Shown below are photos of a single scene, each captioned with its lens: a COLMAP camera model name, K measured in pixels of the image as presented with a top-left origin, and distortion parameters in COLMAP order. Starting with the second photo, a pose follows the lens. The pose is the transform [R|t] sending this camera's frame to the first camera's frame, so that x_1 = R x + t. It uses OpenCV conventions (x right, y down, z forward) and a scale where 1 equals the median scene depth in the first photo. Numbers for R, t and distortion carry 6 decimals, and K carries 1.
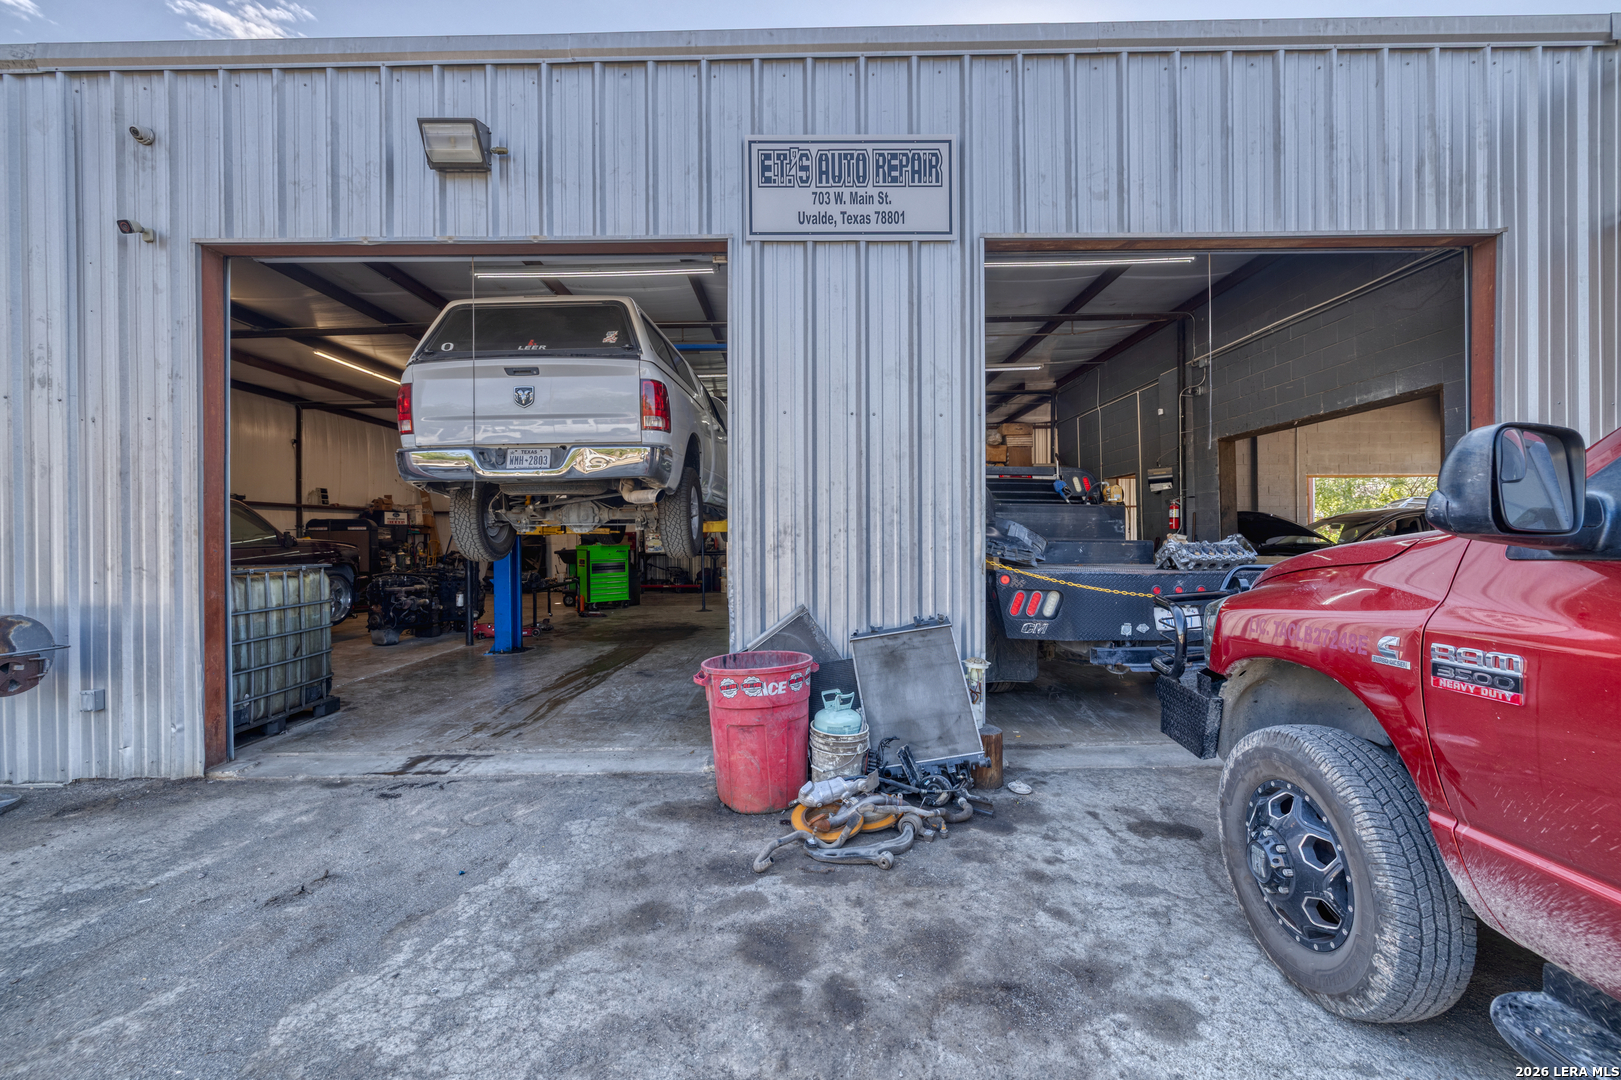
lens RADIAL K [[681.9, 0, 810.5], [0, 681.9, 540.0], [0, 0, 1]] dist [-0.001233, -0.000331]
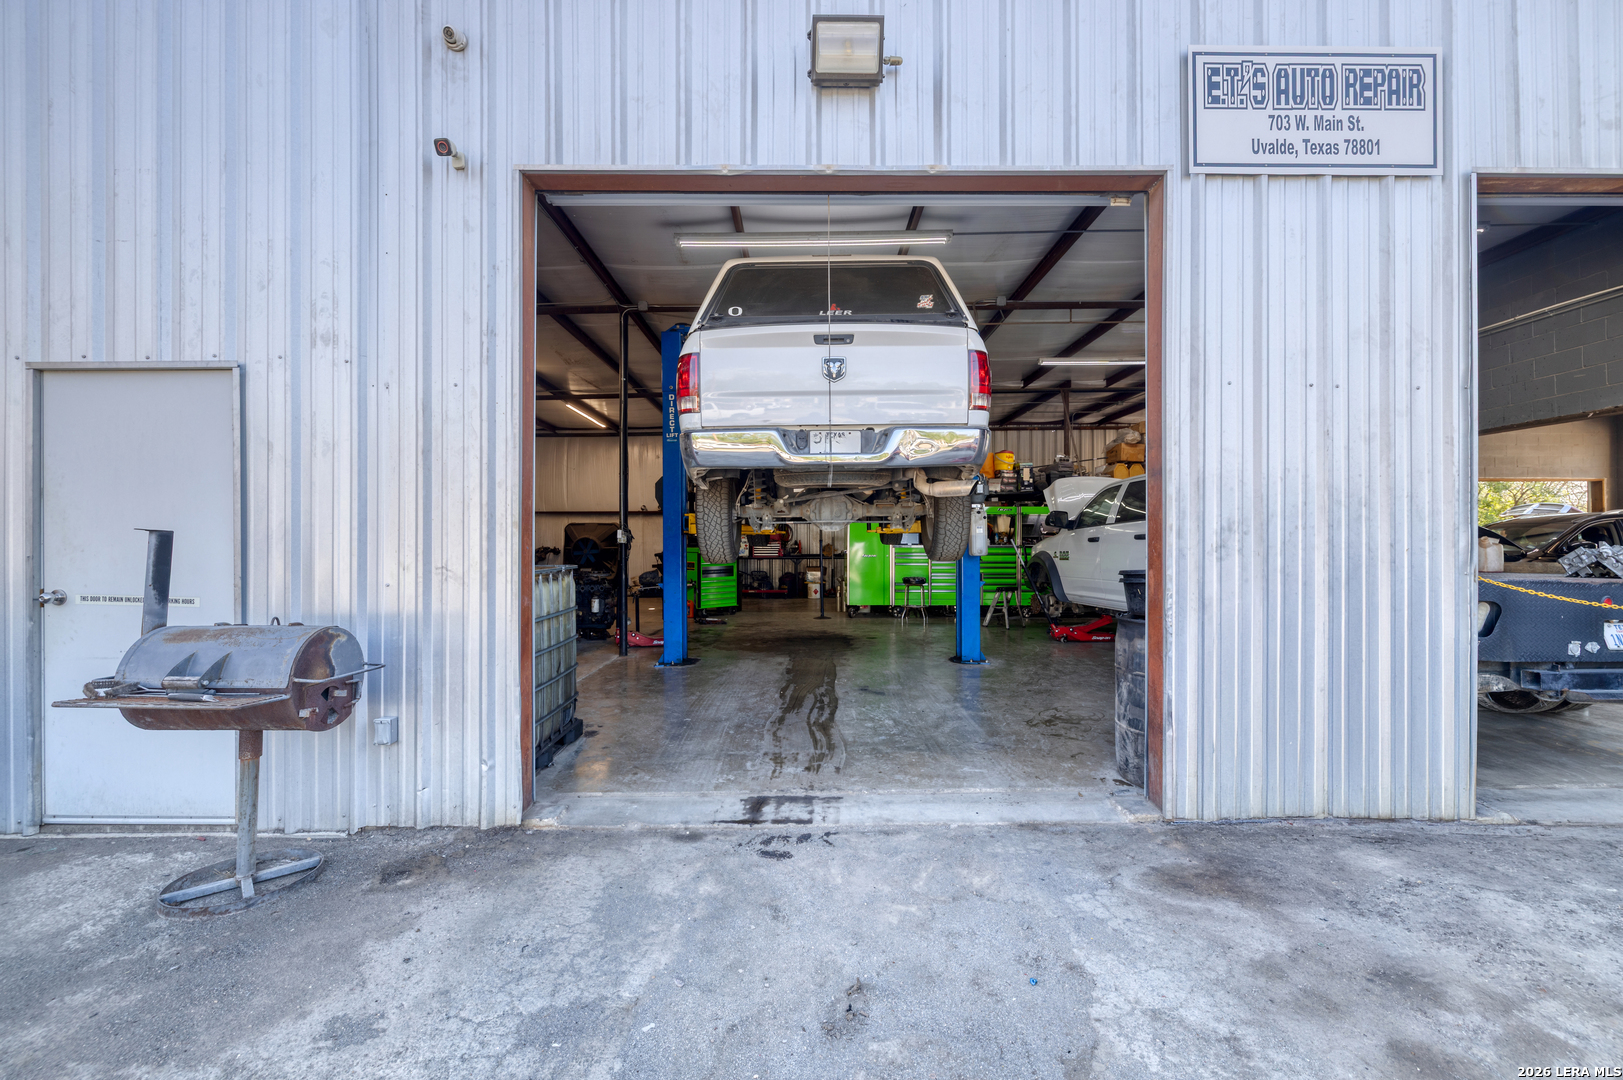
lens RADIAL K [[682.7, 0, 811.5], [0, 682.7, 540.0], [0, 0, 1]] dist [-0.001233, -0.000331]
pose [[0.999978, 0.006558, 0.000741, -0.544338], [-0.006552, 0.999948, -0.007823, 0.011307], [-0.000793, 0.007818, 0.999969, 0.182802]]
